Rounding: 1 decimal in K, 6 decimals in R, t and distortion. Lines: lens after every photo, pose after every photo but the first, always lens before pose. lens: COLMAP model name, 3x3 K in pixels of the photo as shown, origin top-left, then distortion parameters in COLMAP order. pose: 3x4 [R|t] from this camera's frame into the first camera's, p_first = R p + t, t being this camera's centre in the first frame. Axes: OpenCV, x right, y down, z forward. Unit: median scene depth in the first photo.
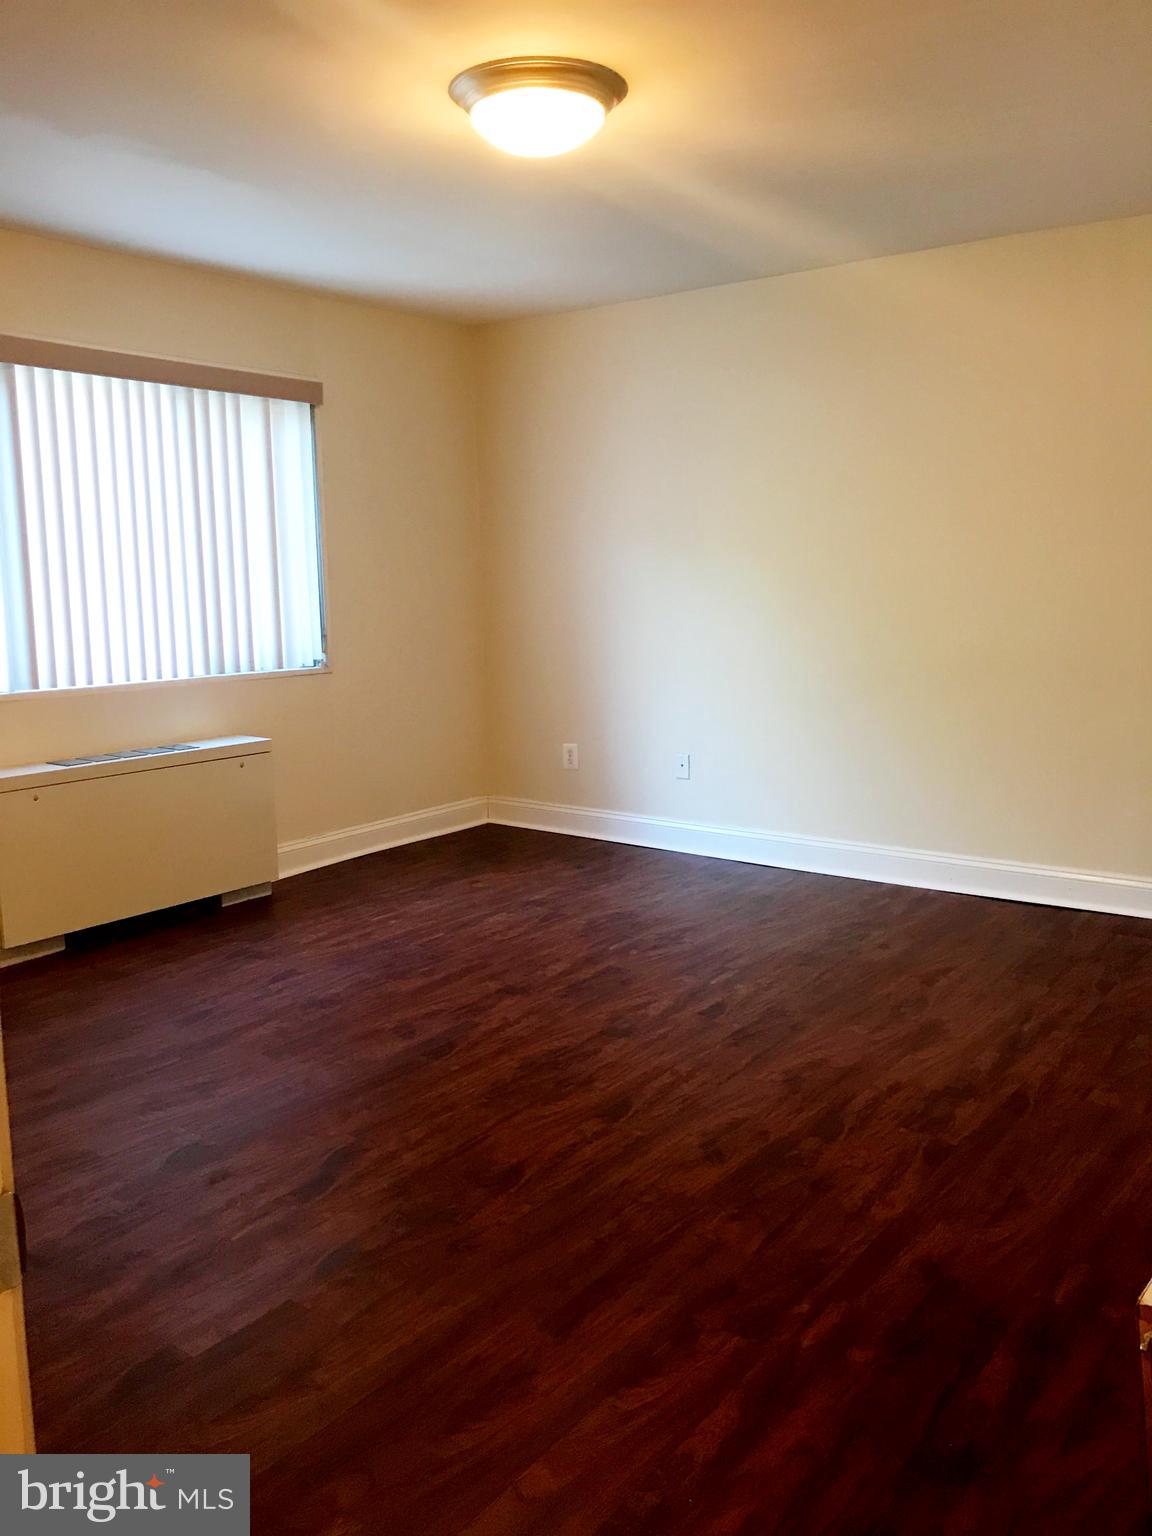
lens RADIAL K [[1252.8, 0, 578.8], [0, 1252.8, 767.2], [0, 0, 1]] dist [-0.028839, 0.011487]
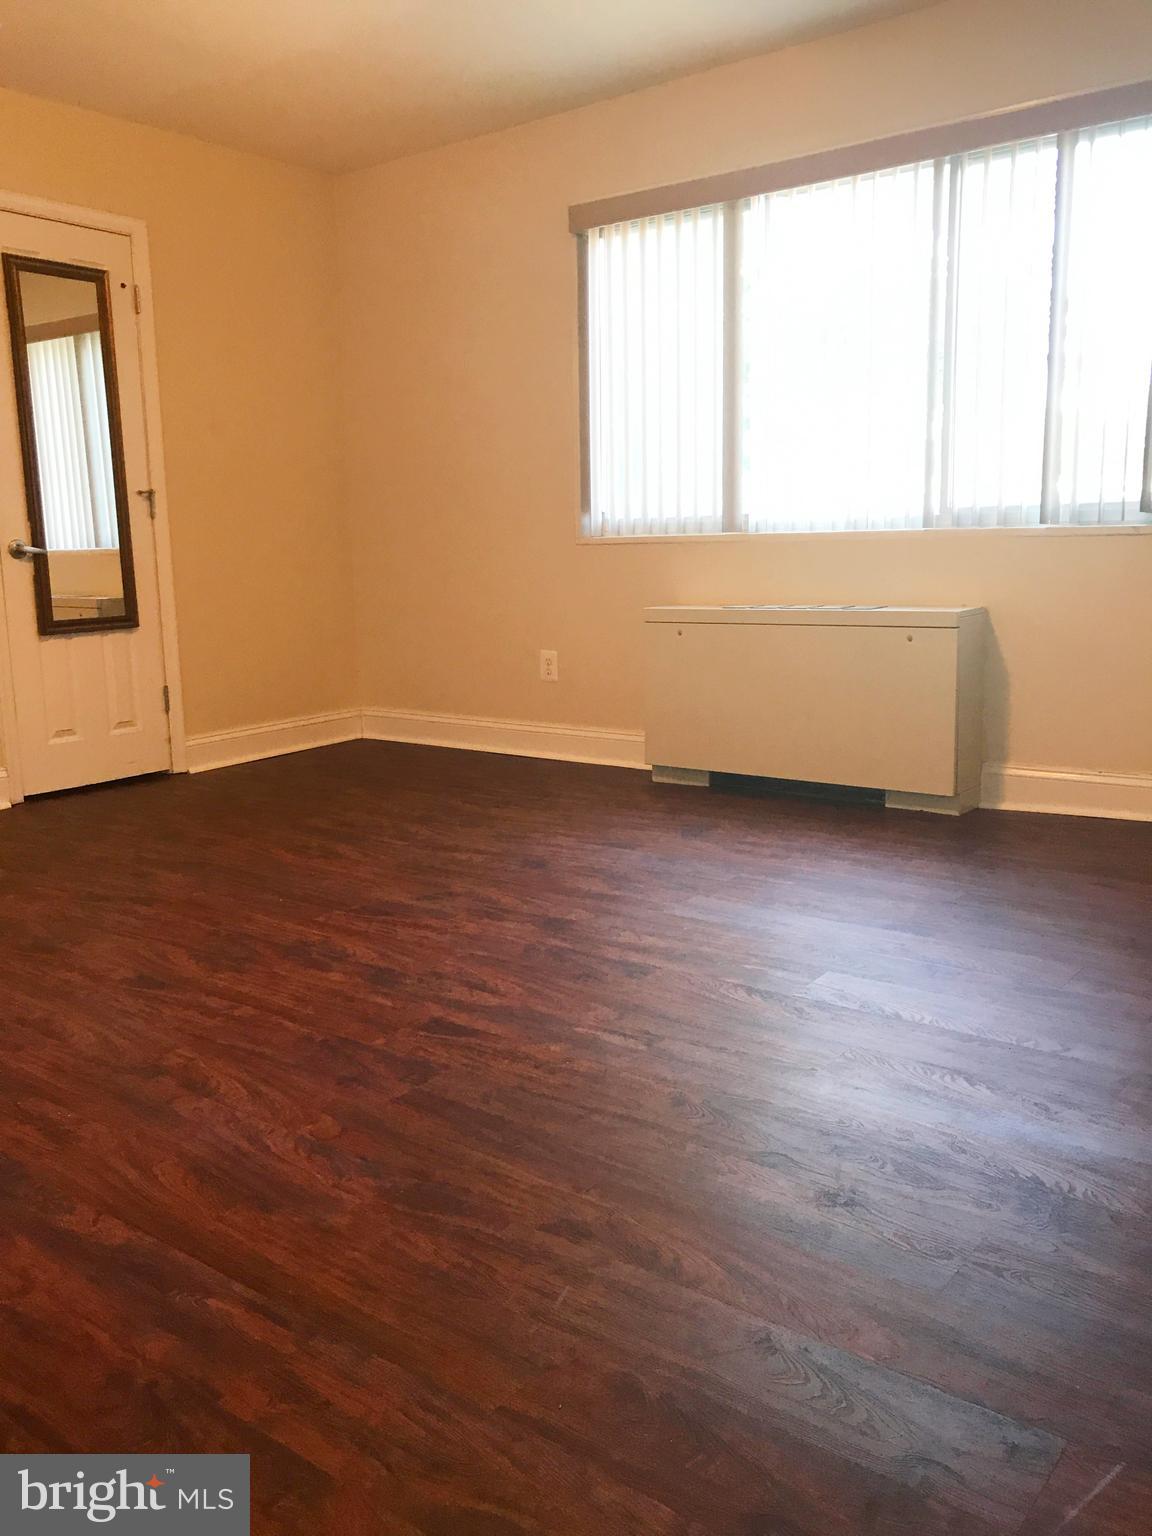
lens RADIAL K [[1252.8, 0, 579.0], [0, 1252.8, 769.0], [0, 0, 1]] dist [-0.028839, 0.011487]
pose [[0.011009, 0.204108, -0.978886, 0.741772], [-0.134368, 0.970369, 0.200821, -0.073795], [0.990870, 0.129321, 0.038108, 1.079770]]
